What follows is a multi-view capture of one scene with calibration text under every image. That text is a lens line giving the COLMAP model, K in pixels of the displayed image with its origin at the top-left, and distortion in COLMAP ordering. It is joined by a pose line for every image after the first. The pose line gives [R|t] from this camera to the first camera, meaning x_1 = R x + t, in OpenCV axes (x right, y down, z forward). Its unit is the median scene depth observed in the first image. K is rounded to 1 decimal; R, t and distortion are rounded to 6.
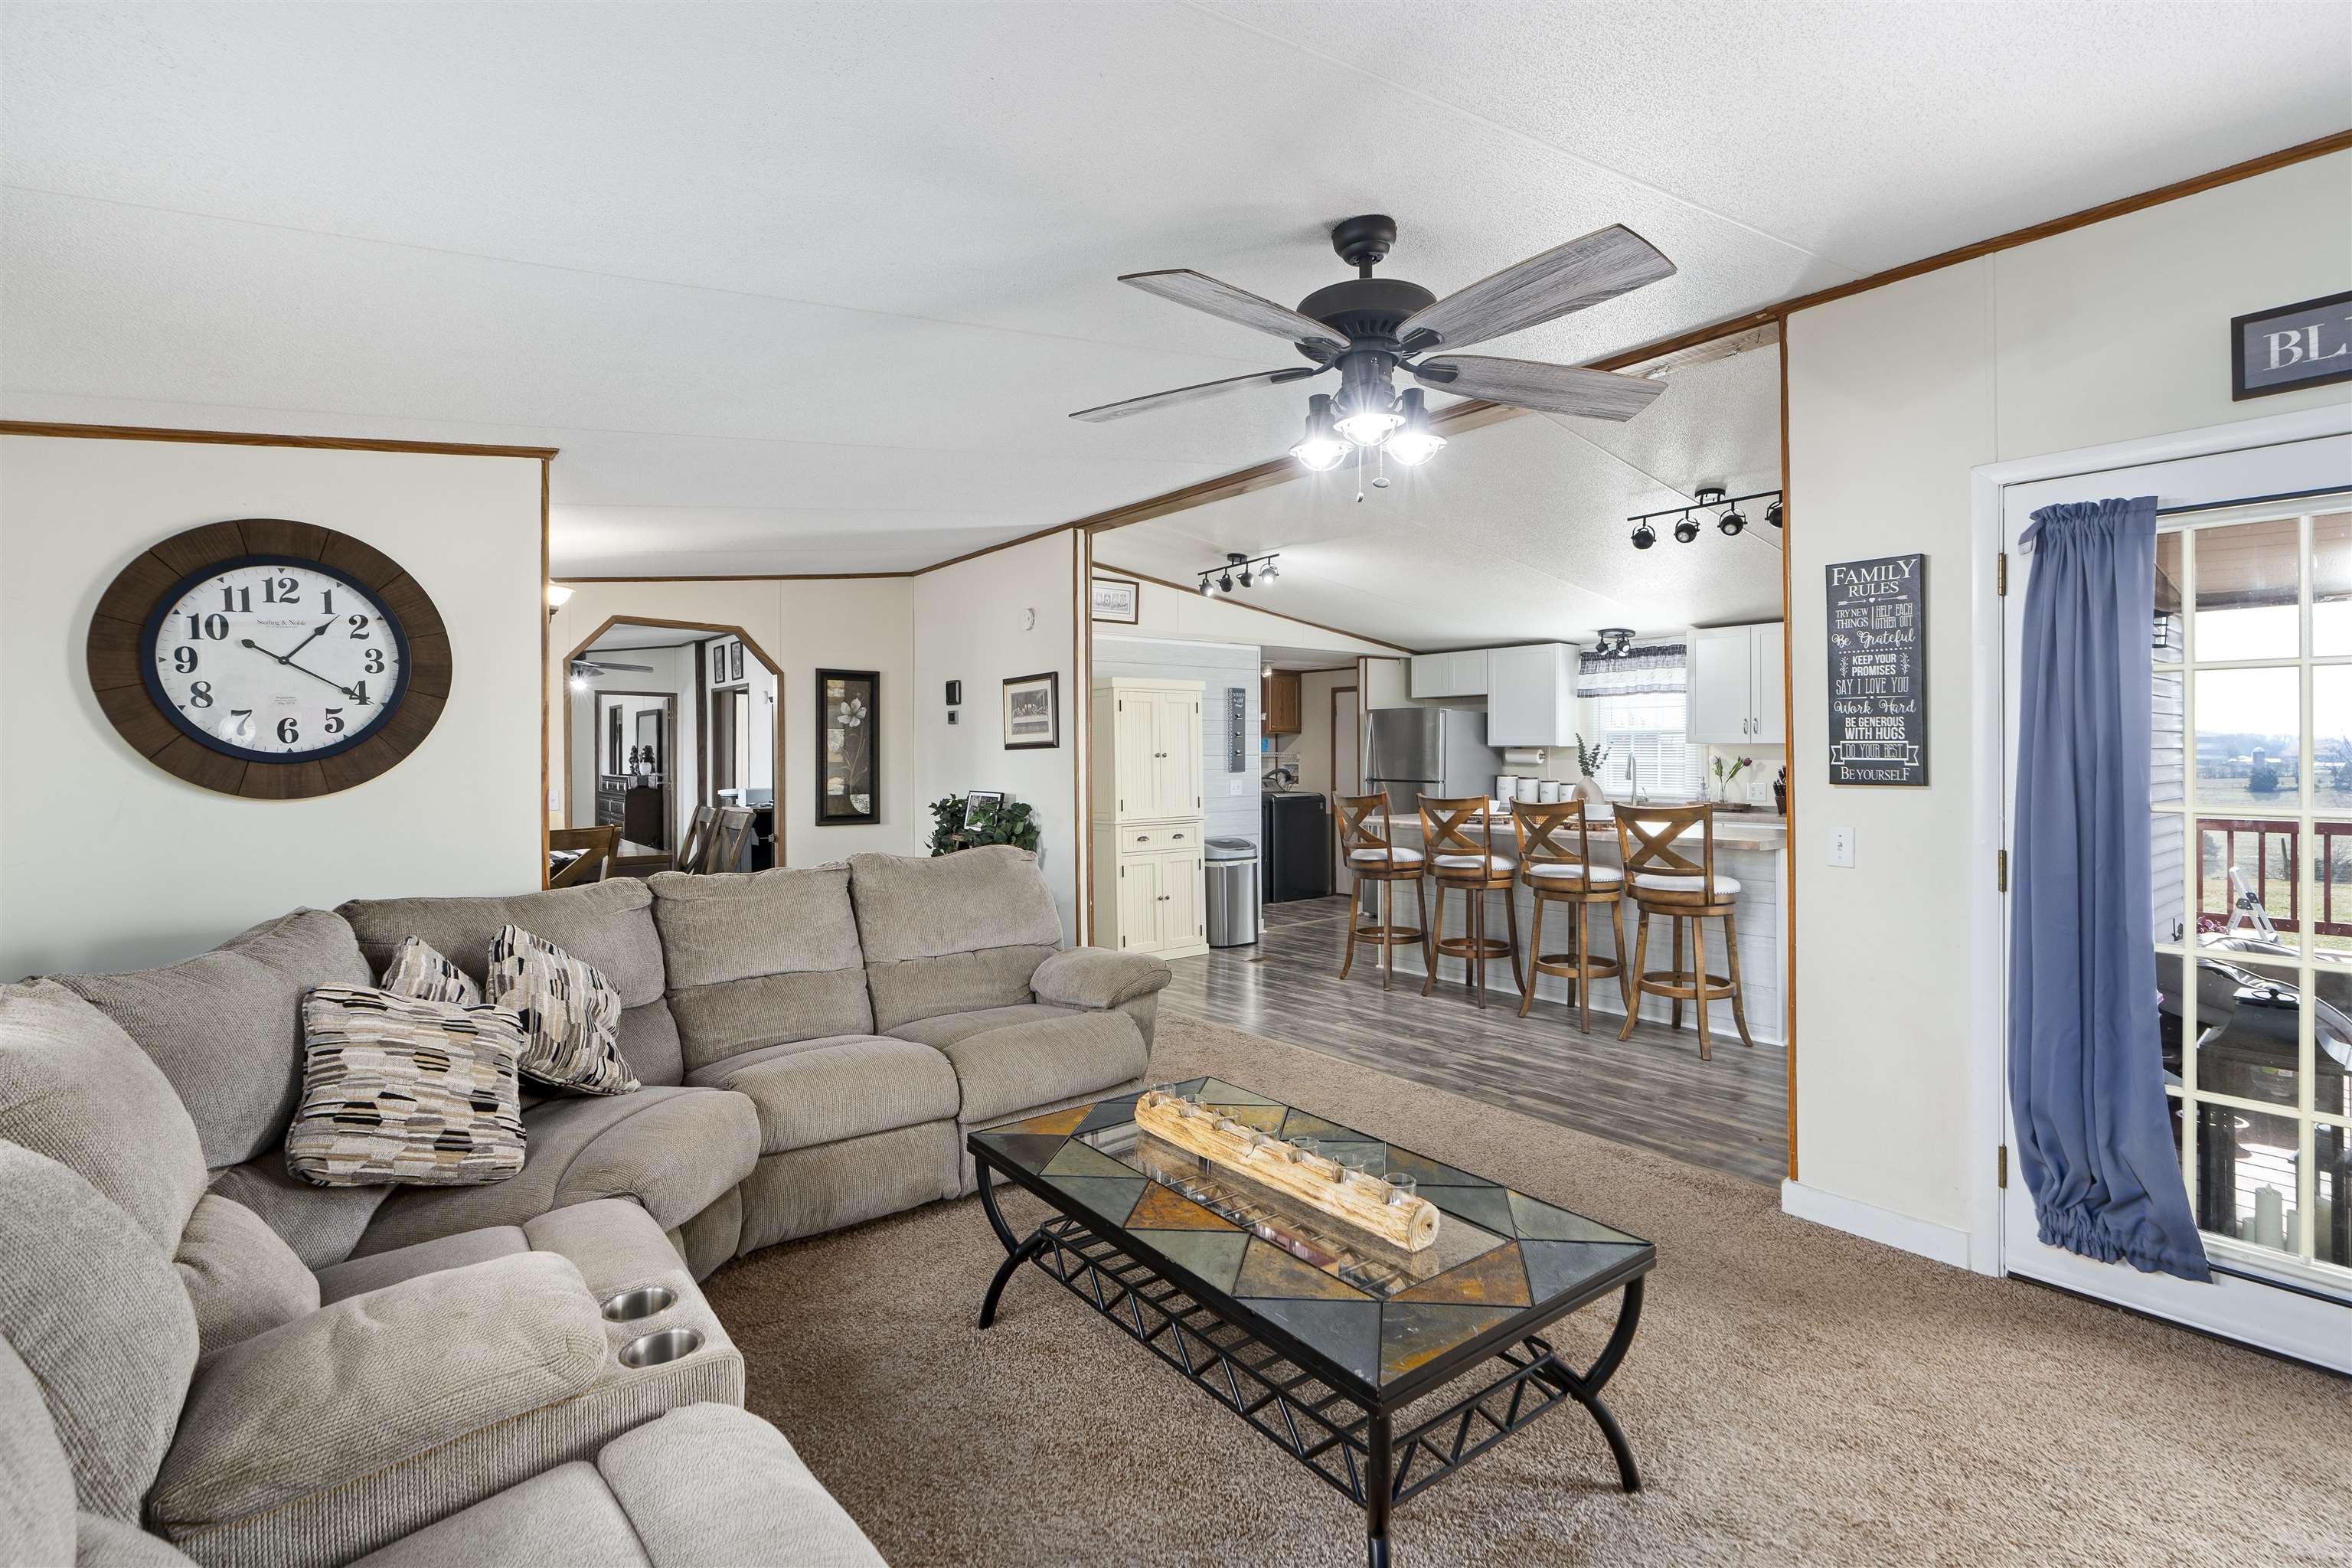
lens RADIAL K [[1076.6, 0, 1196.2], [0, 1076.6, 744.1], [0, 0, 1]] dist [-0.002940, 0.001358]
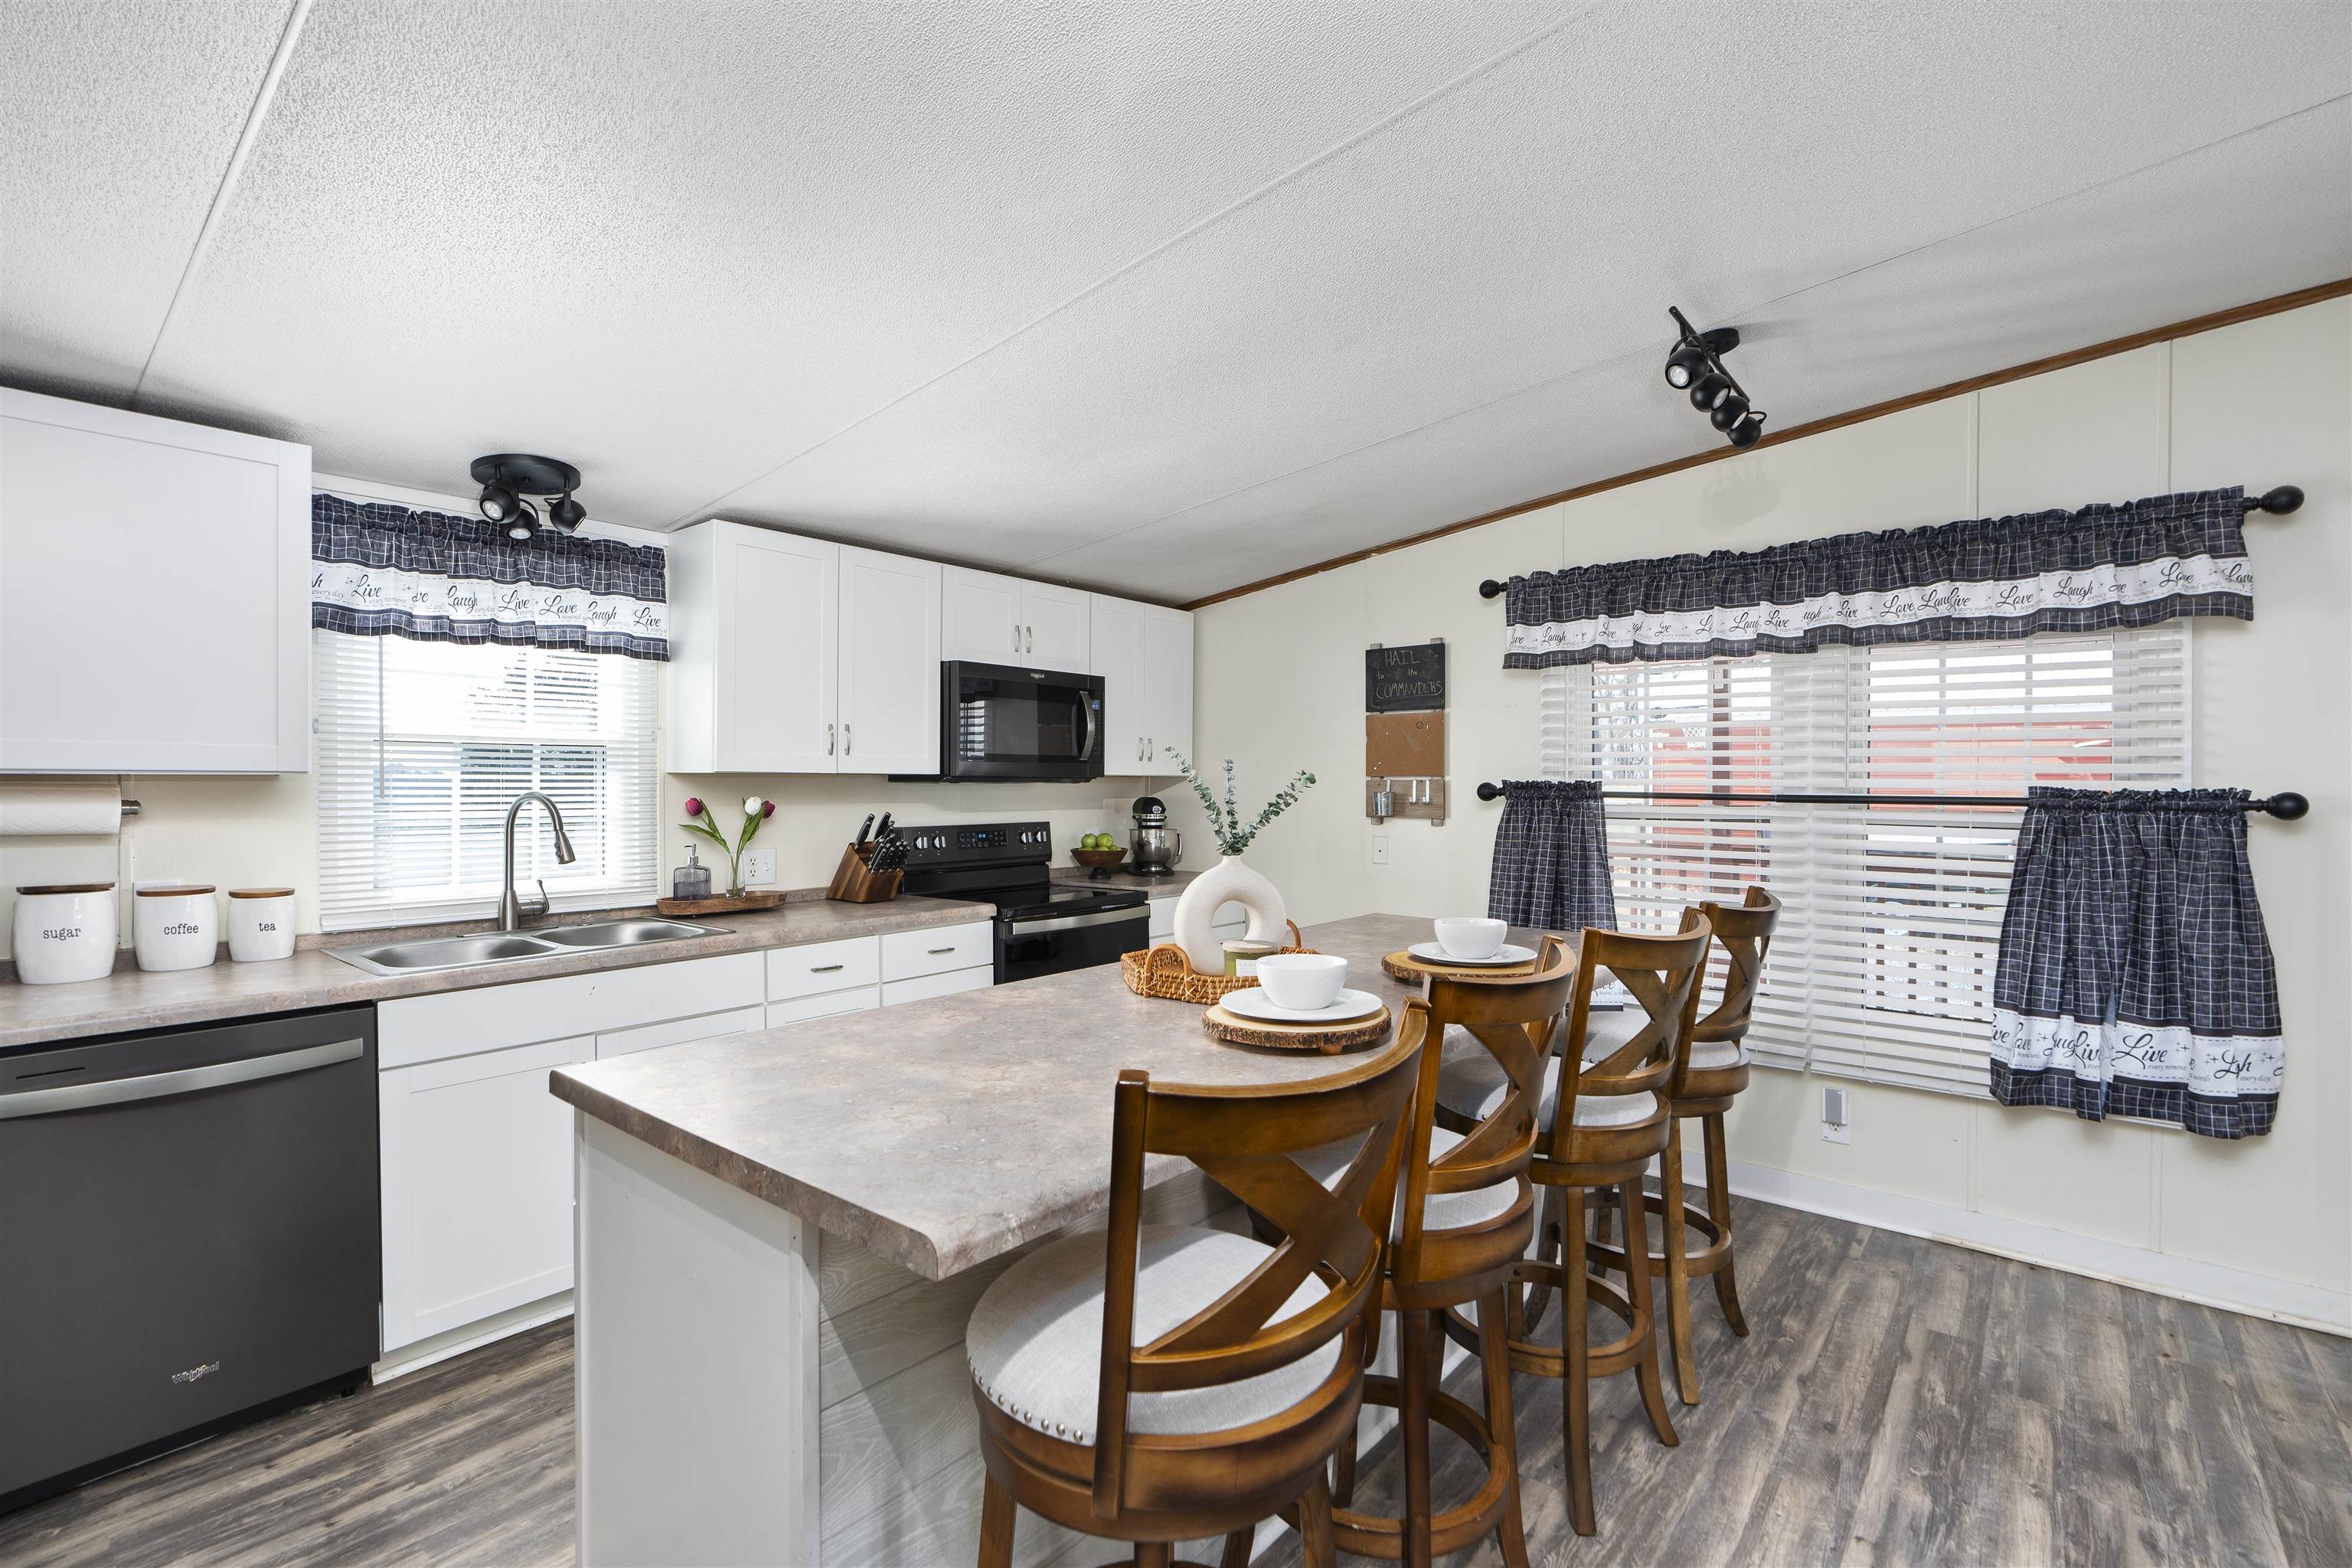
lens RADIAL K [[1076.6, 0, 1168.2], [0, 1076.6, 785.1], [0, 0, 1]] dist [-0.002940, 0.001358]
pose [[-0.179454, -0.007199, 0.983740, -0.021199], [-0.010417, 0.999931, 0.005418, 0.000290], [-0.983711, -0.009275, -0.179516, 0.878045]]
